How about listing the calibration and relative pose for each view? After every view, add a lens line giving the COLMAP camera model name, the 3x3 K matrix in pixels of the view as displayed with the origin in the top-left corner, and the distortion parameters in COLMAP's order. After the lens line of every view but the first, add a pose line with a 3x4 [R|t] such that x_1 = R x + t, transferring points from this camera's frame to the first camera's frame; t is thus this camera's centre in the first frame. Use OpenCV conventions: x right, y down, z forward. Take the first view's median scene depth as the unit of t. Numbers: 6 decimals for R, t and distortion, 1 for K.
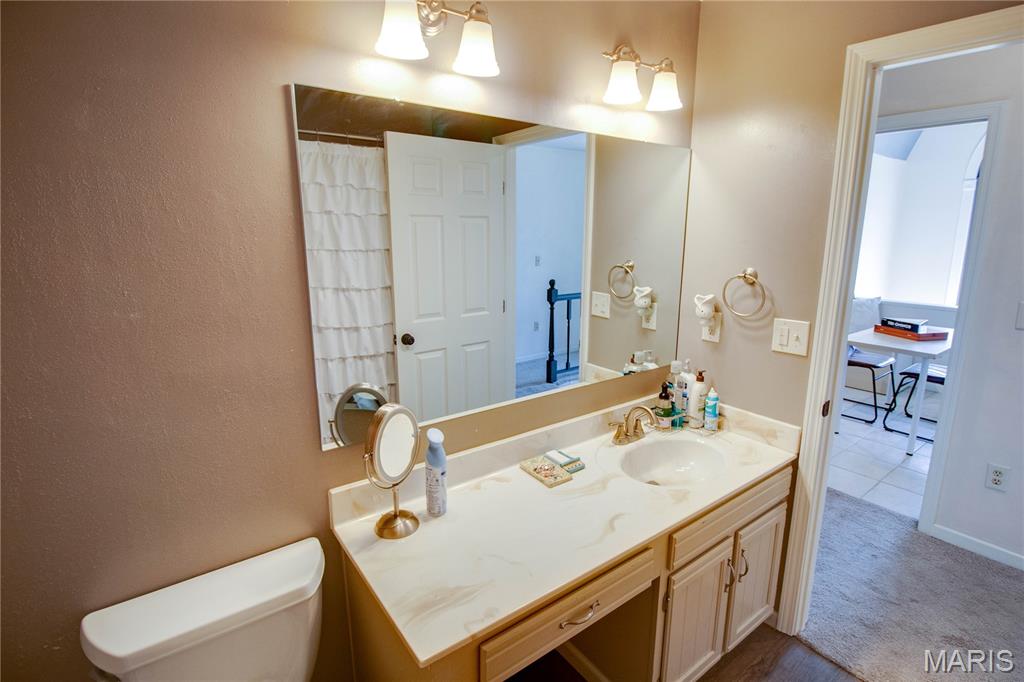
lens RADIAL K [[495.6, 0, 514.0], [0, 495.6, 341.3], [0, 0, 1]] dist [-0.011783, -0.001129]
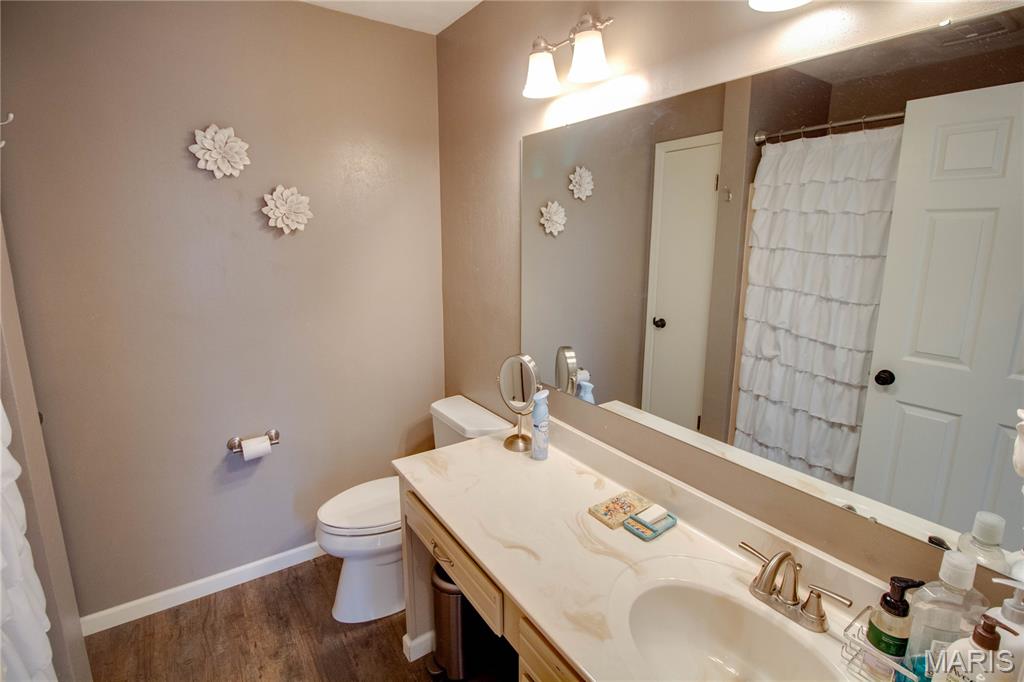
lens RADIAL K [[495.6, 0, 531.1], [0, 495.6, 321.4], [0, 0, 1]] dist [-0.011783, -0.001129]
pose [[-0.027649, 0.174088, -0.984342, 0.555453], [-0.222401, 0.958966, 0.175847, -0.105297], [0.974563, 0.223781, 0.012203, 0.502023]]
